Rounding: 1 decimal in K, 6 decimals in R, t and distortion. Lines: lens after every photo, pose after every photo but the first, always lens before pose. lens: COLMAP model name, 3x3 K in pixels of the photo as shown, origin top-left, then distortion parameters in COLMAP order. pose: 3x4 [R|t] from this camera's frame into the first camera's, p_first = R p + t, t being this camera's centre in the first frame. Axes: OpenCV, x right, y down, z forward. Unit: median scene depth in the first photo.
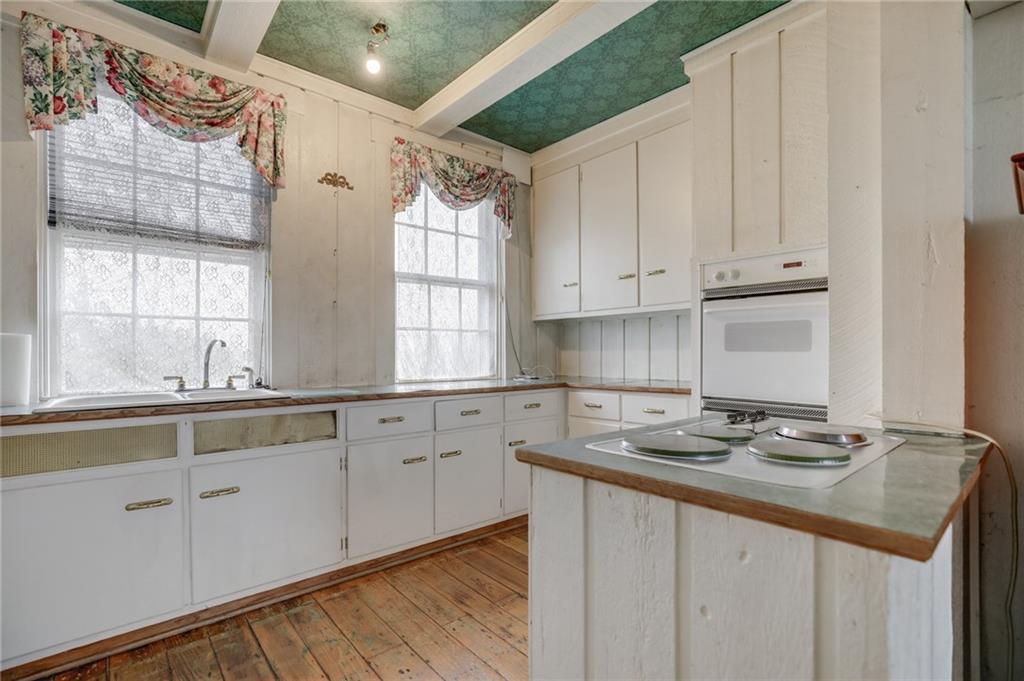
lens RADIAL K [[467.7, 0, 513.3], [0, 467.7, 357.4], [0, 0, 1]] dist [-0.027751, 0.011768]
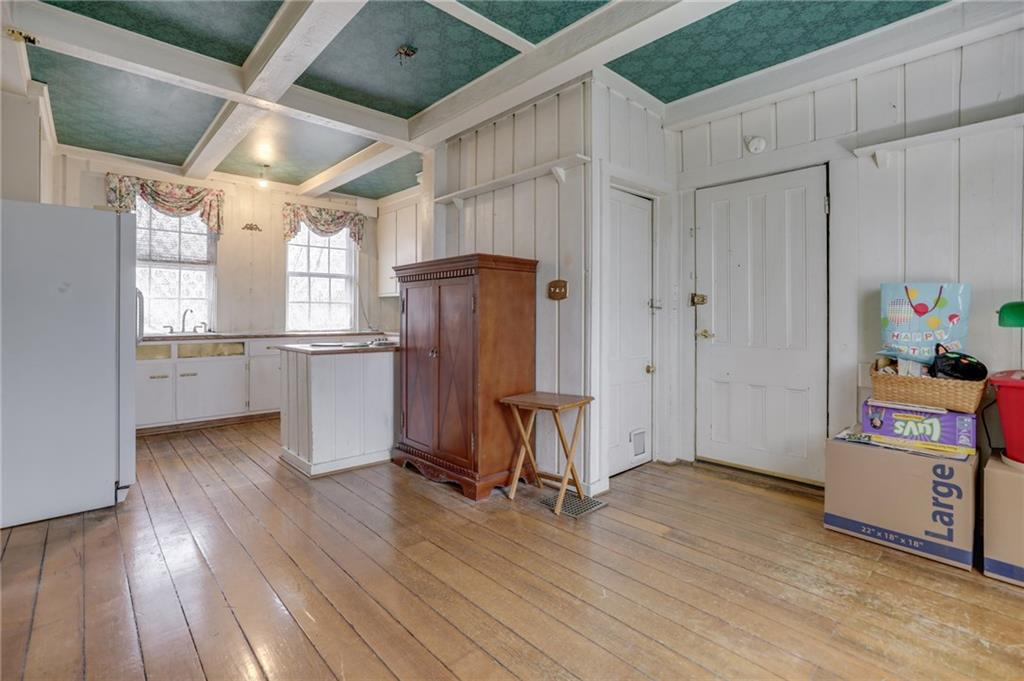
lens RADIAL K [[467.7, 0, 514.9], [0, 467.7, 316.3], [0, 0, 1]] dist [-0.027751, 0.011768]
pose [[0.998978, 0.009256, 0.044250, 0.729961], [-0.009131, 0.999954, -0.003007, -0.010656], [-0.044276, 0.002599, 0.999016, -1.136627]]
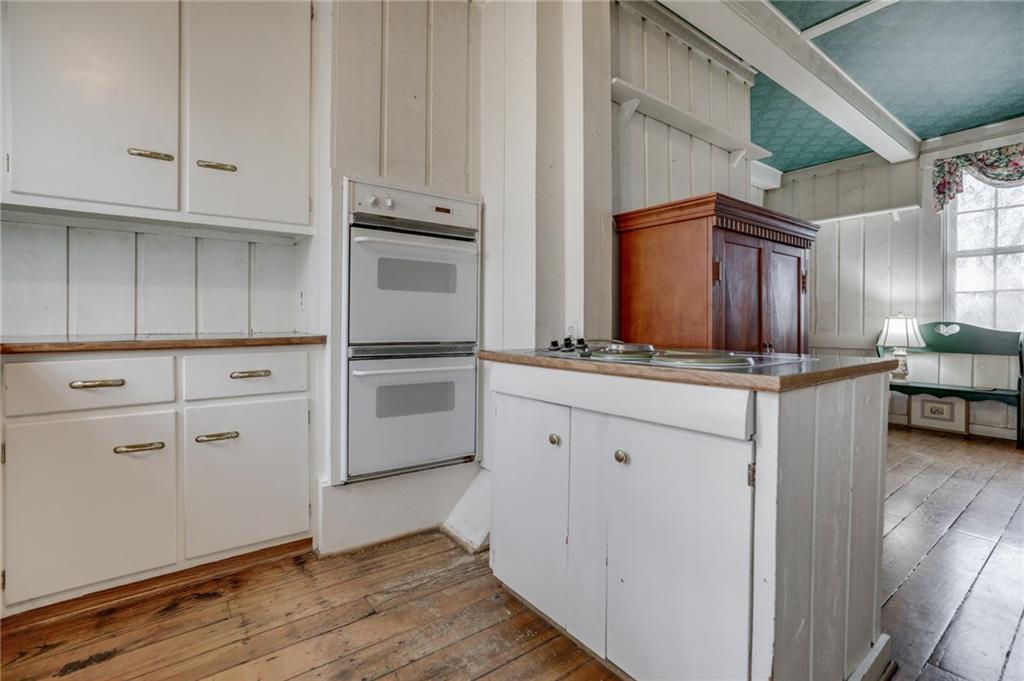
lens RADIAL K [[467.7, 0, 494.7], [0, 467.7, 323.6], [0, 0, 1]] dist [-0.027751, 0.011768]
pose [[0.077806, -0.003575, 0.996962, -0.218983], [0.001141, 0.999993, 0.003497, 0.026595], [-0.996968, 0.000865, 0.077810, 0.392962]]
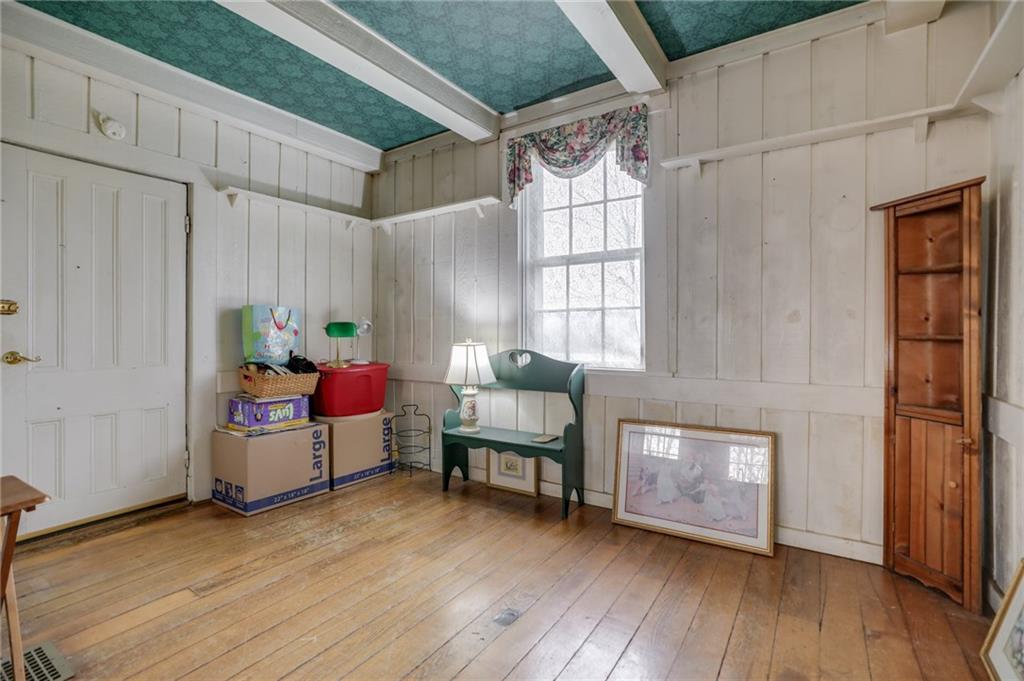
lens RADIAL K [[467.7, 0, 503.5], [0, 467.7, 331.4], [0, 0, 1]] dist [-0.027751, 0.011768]
pose [[-0.258134, 0.005681, 0.966092, 0.245919], [0.007176, 0.999966, -0.003963, -0.010518], [-0.966083, 0.005909, -0.258166, -0.568029]]
